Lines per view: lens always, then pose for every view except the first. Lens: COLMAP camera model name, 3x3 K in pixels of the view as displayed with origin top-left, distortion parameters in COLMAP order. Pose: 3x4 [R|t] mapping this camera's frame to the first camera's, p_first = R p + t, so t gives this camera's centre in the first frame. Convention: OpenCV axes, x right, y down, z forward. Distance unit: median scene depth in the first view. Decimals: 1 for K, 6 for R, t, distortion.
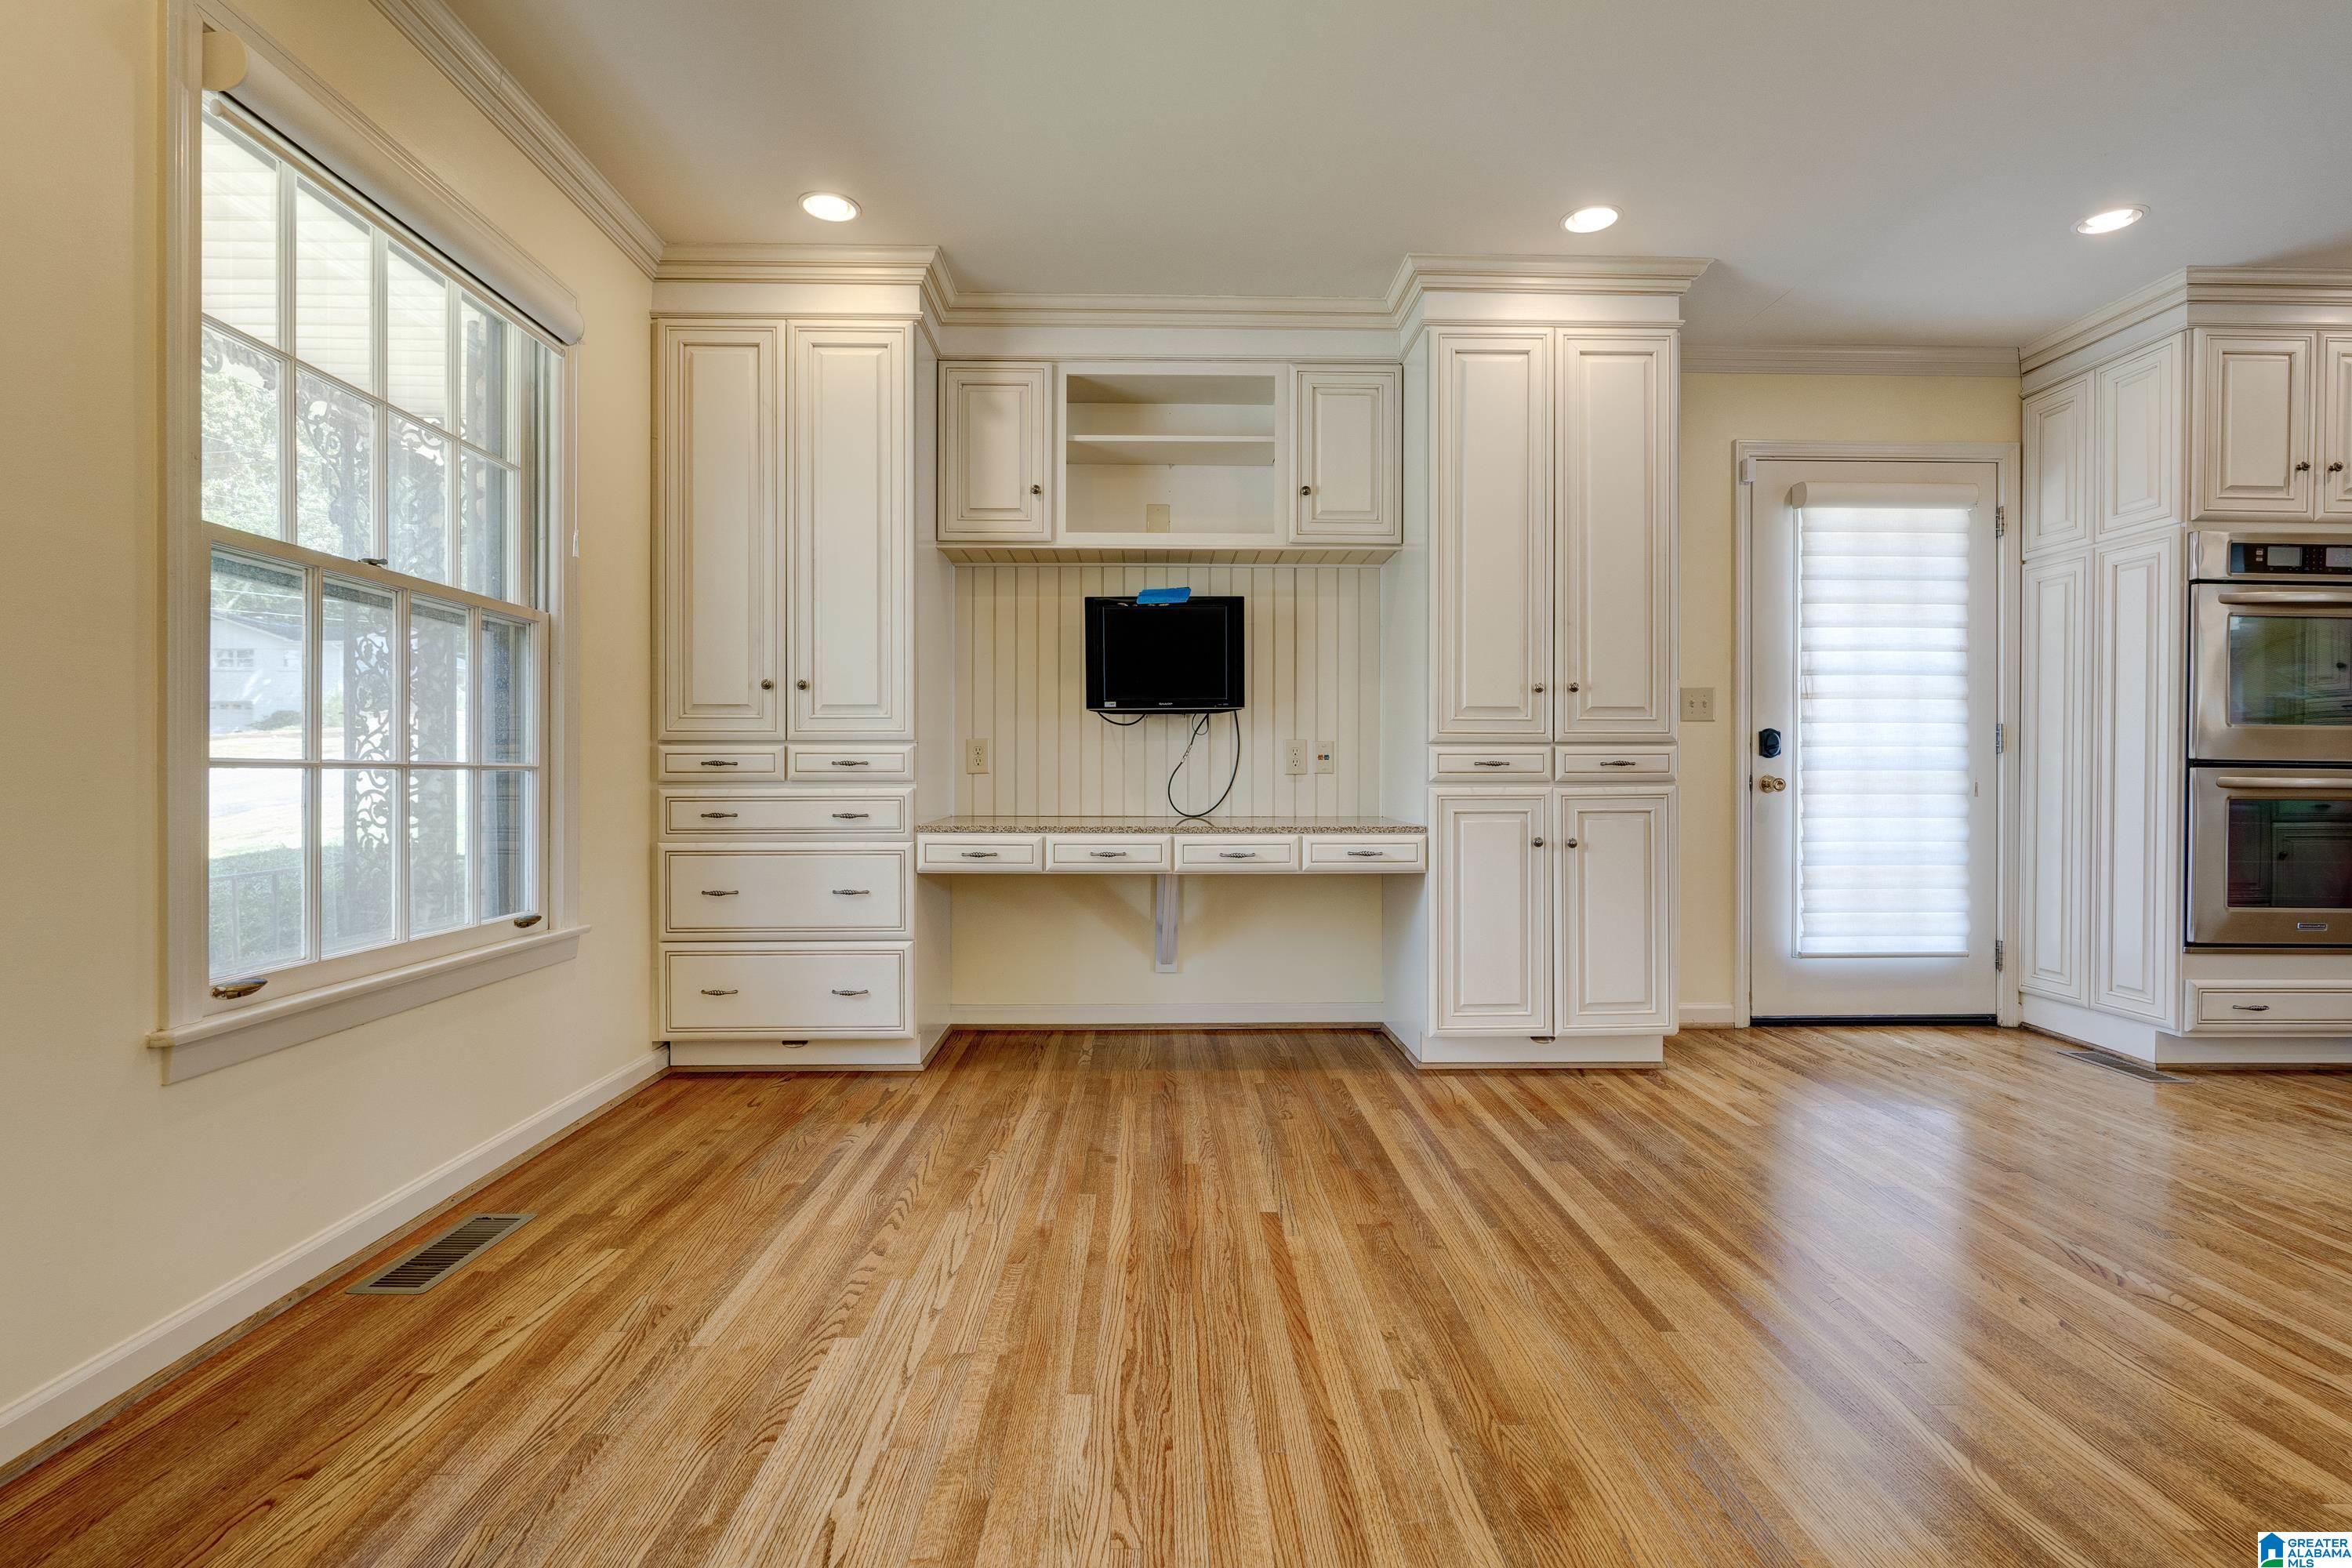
lens RADIAL K [[1062.9, 0, 1176.0], [0, 1062.9, 784.0], [0, 0, 1]] dist [0.001570, 0.000092]
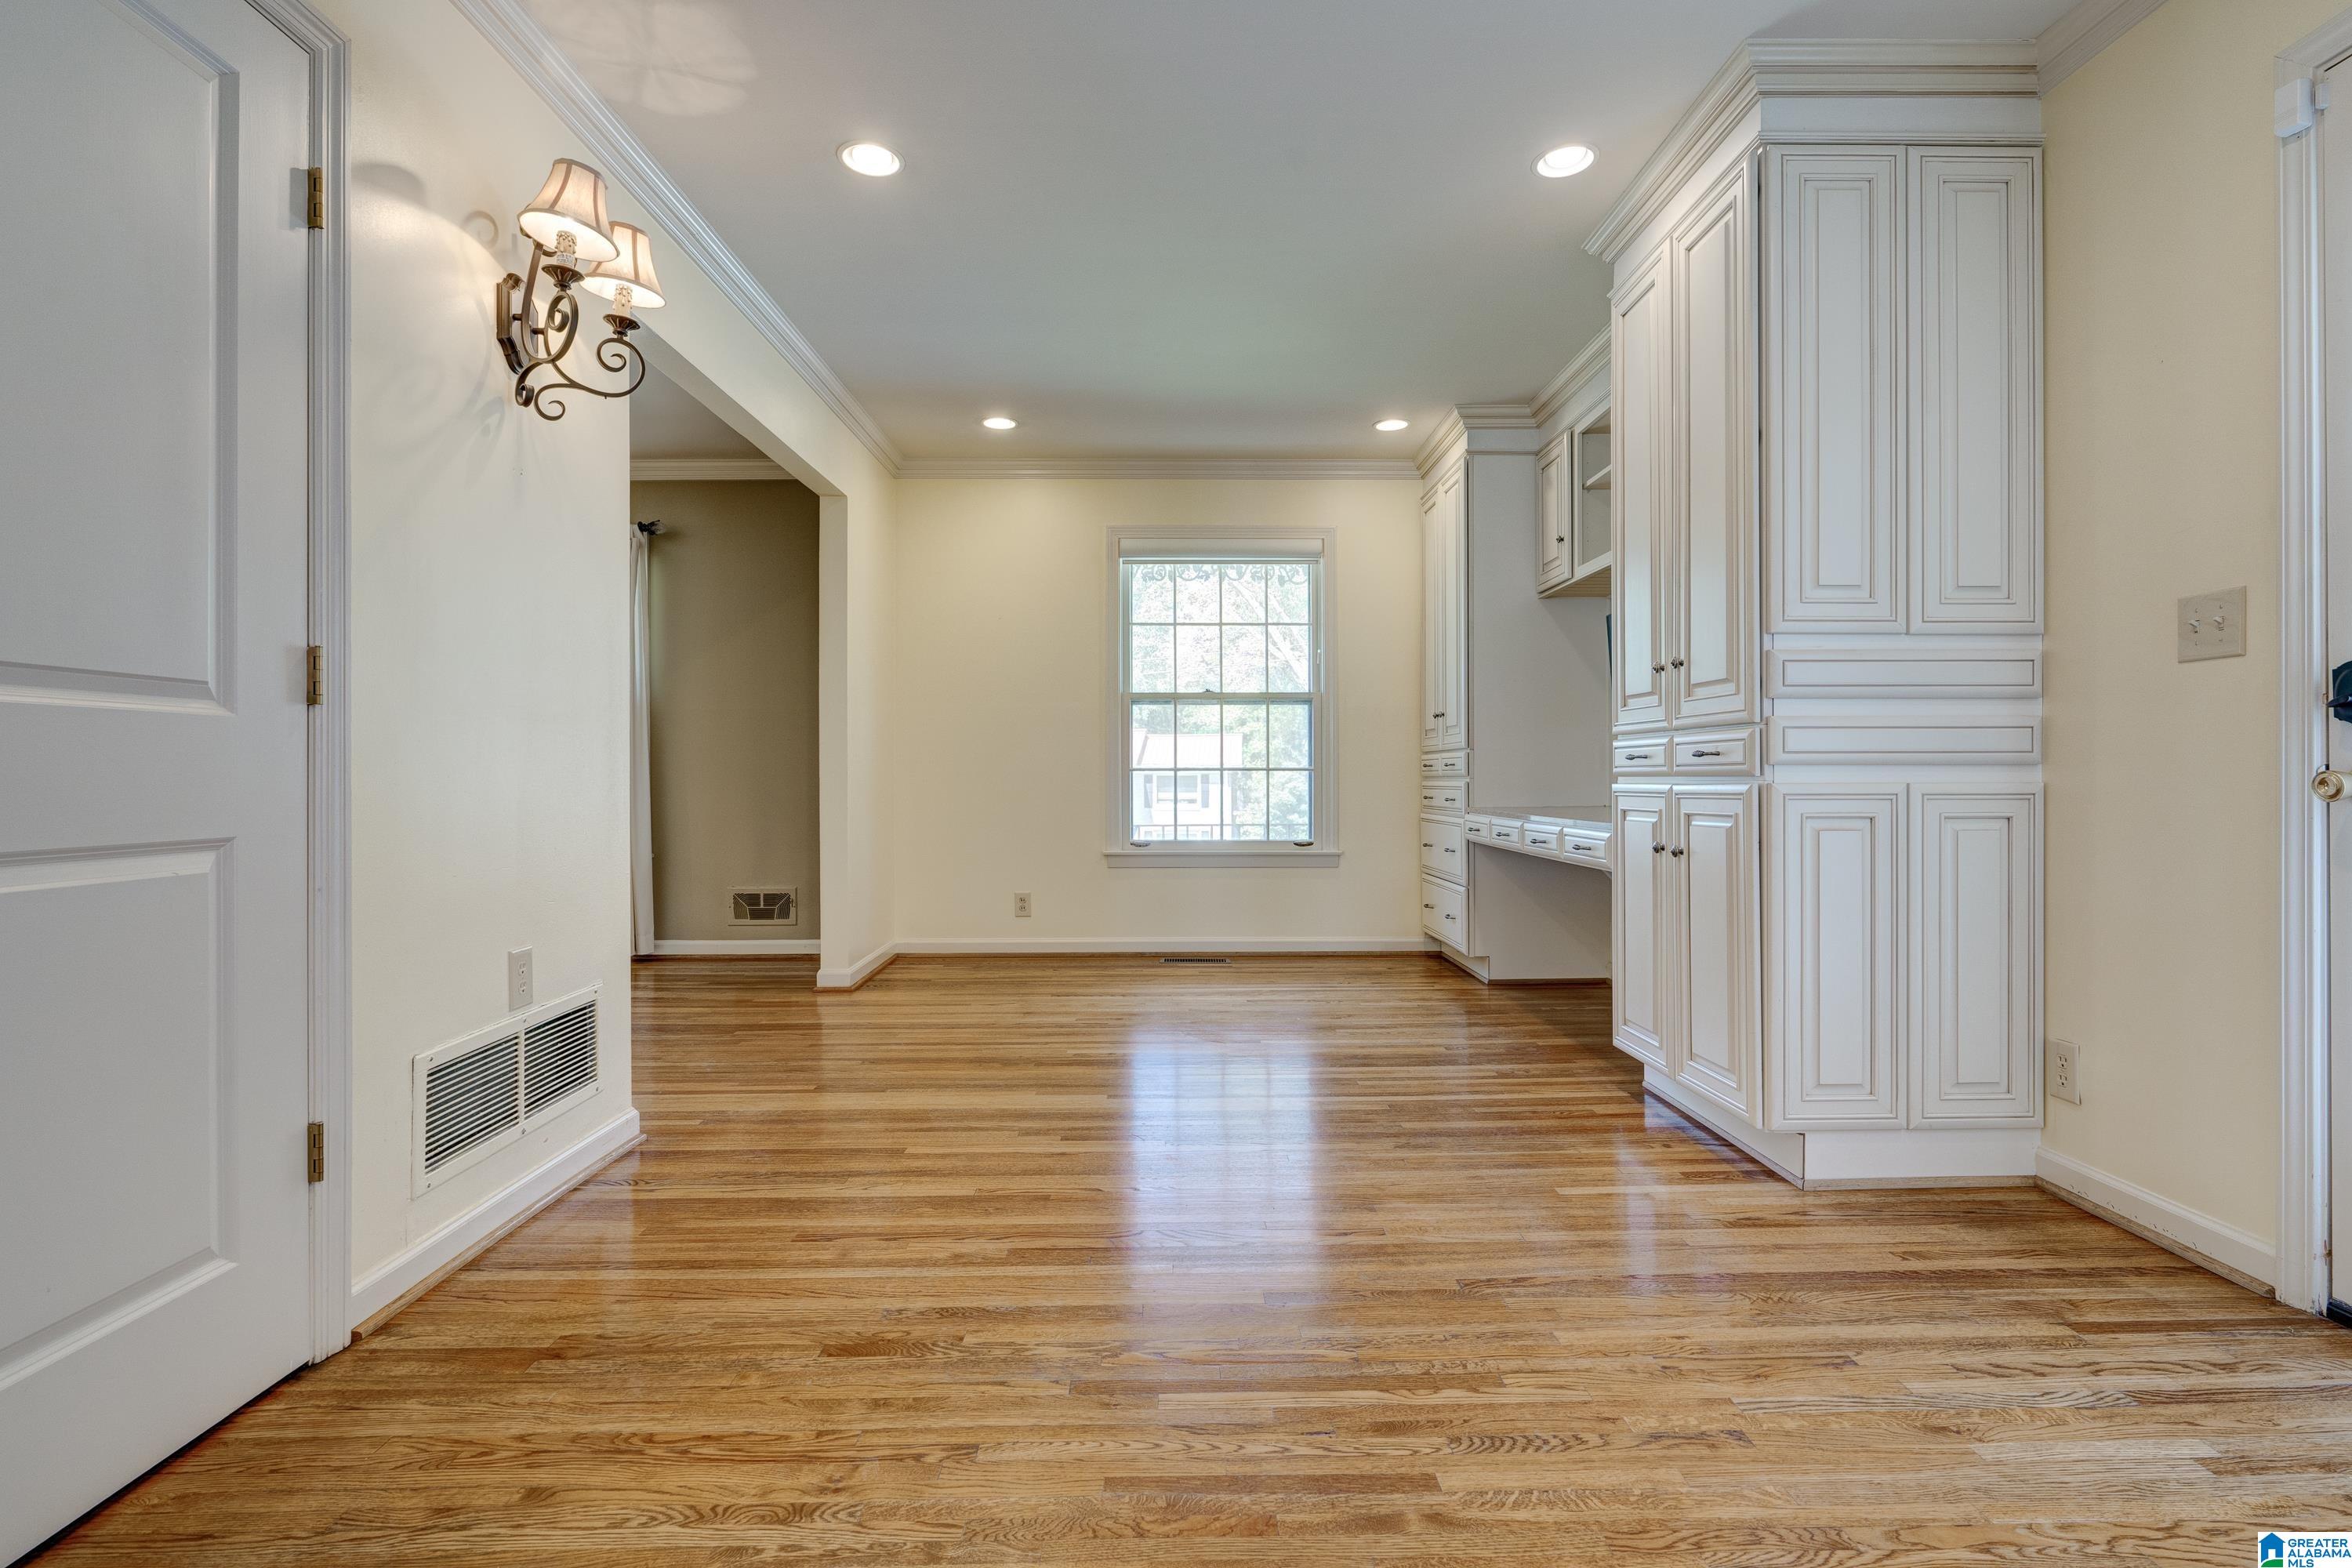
lens RADIAL K [[1062.9, 0, 1176.0], [0, 1062.9, 784.0], [0, 0, 1]] dist [0.001570, 0.000092]
pose [[-0.001277, 0.009403, -0.999955, 1.171687], [-0.004168, 0.999947, 0.009408, -0.002137], [0.999990, 0.004180, -0.001238, 0.601017]]
